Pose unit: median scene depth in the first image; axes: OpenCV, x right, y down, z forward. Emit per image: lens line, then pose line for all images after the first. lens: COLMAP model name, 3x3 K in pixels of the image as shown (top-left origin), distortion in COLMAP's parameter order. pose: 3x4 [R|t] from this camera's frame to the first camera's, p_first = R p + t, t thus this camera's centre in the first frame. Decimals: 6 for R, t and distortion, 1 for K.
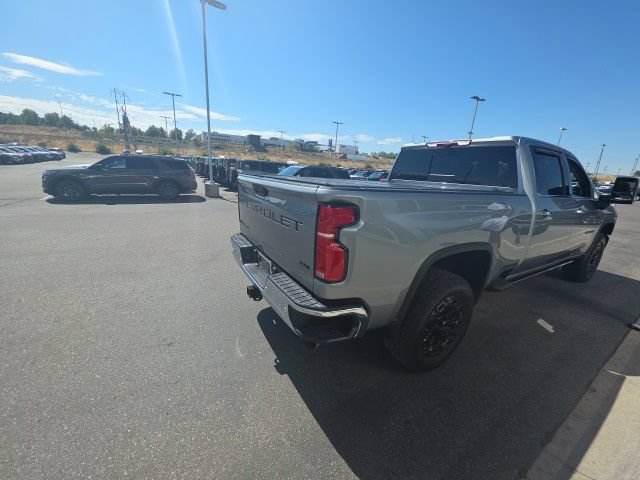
lens RADIAL K [[252.8, 0, 319.2], [0, 252.8, 240.5], [0, 0, 1]] dist [0.012816, -0.007769]
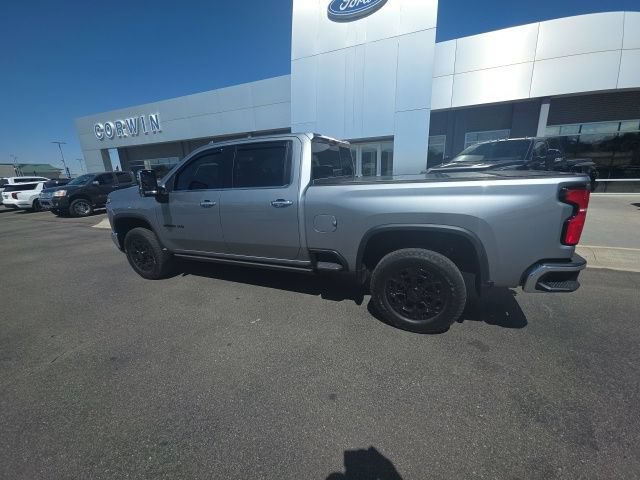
lens RADIAL K [[252.8, 0, 319.2], [0, 252.8, 240.5], [0, 0, 1]] dist [0.012816, -0.007769]
pose [[-0.581321, -0.246415, 0.775465, -0.541562], [0.226171, 0.866548, 0.444906, -0.672188], [-0.781609, 0.434021, -0.448011, 2.268454]]
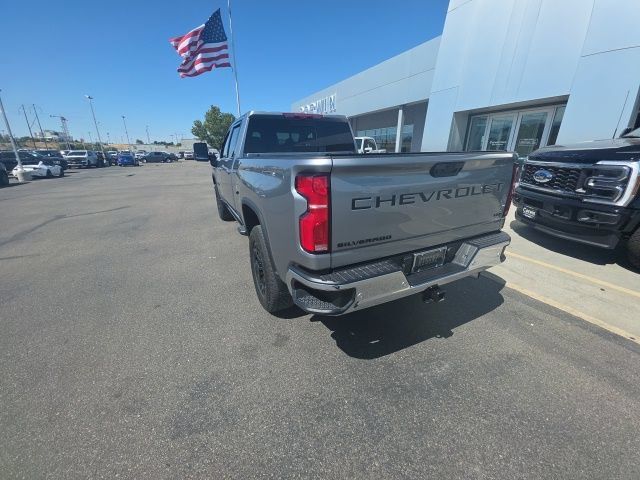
lens RADIAL K [[252.8, 0, 319.2], [0, 252.8, 240.5], [0, 0, 1]] dist [0.012816, -0.007769]
pose [[0.094785, -0.380658, 0.919845, -0.940317], [0.282331, 0.896345, 0.341841, -0.331135], [-0.954623, 0.227299, 0.192432, 1.103351]]
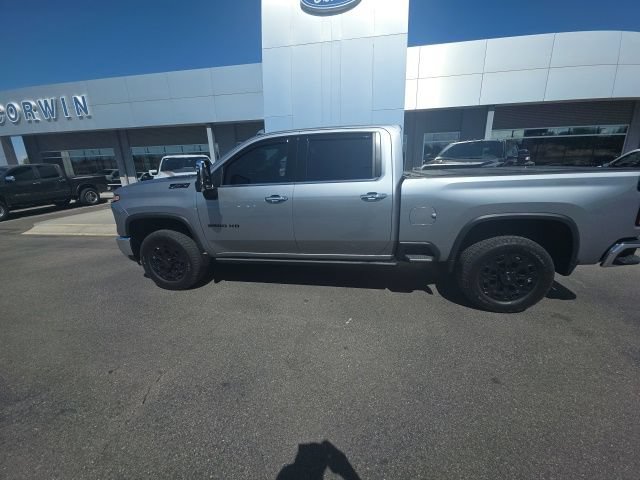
lens RADIAL K [[252.8, 0, 319.2], [0, 252.8, 240.5], [0, 0, 1]] dist [0.012816, -0.007769]
pose [[-0.749789, -0.220598, 0.623821, -0.051152], [0.164804, 0.850816, 0.498952, -0.779593], [-0.640825, 0.476916, -0.601576, 2.742427]]
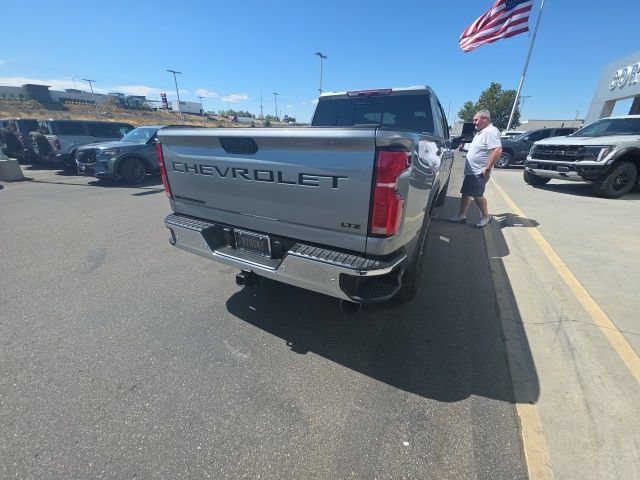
lens RADIAL K [[252.8, 0, 319.2], [0, 252.8, 240.5], [0, 0, 1]] dist [0.012816, -0.007769]
pose [[0.861059, -0.233867, 0.451535, -0.370244], [0.169579, 0.969198, 0.178603, -0.018711], [-0.479396, -0.077217, 0.874195, 0.186001]]
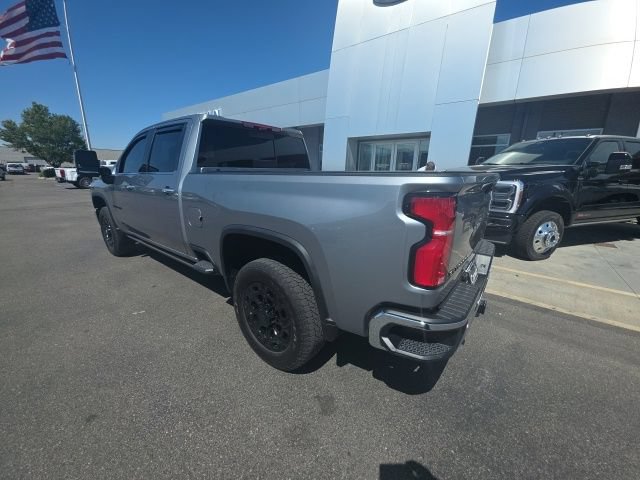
lens RADIAL K [[254.6, 0, 319.5], [0, 254.6, 237.5], [0, 0, 1]] dist [0.014593, -0.008424]
pose [[-0.345909, -0.297464, 0.889866, -0.739433], [0.218192, 0.896910, 0.384635, -0.438551], [-0.912545, 0.327211, -0.245345, 1.544220]]
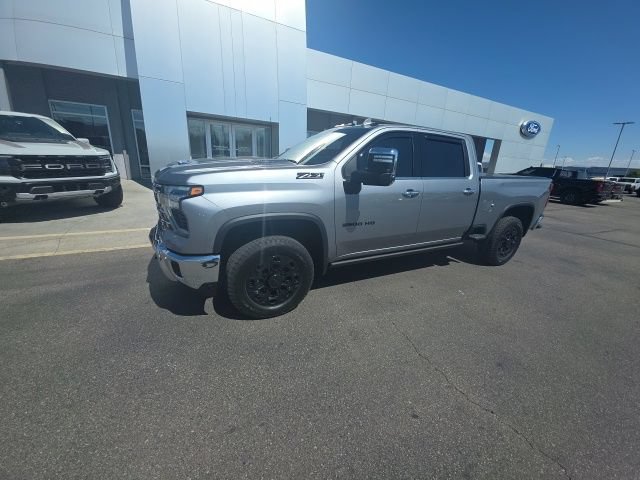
lens RADIAL K [[252.8, 0, 319.2], [0, 252.8, 240.5], [0, 0, 1]] dist [0.012816, -0.007769]
pose [[-0.990478, -0.134188, 0.030789, 1.297367], [-0.094909, 0.827515, 0.553363, -0.830940], [-0.099733, 0.545172, -0.832371, 3.257861]]
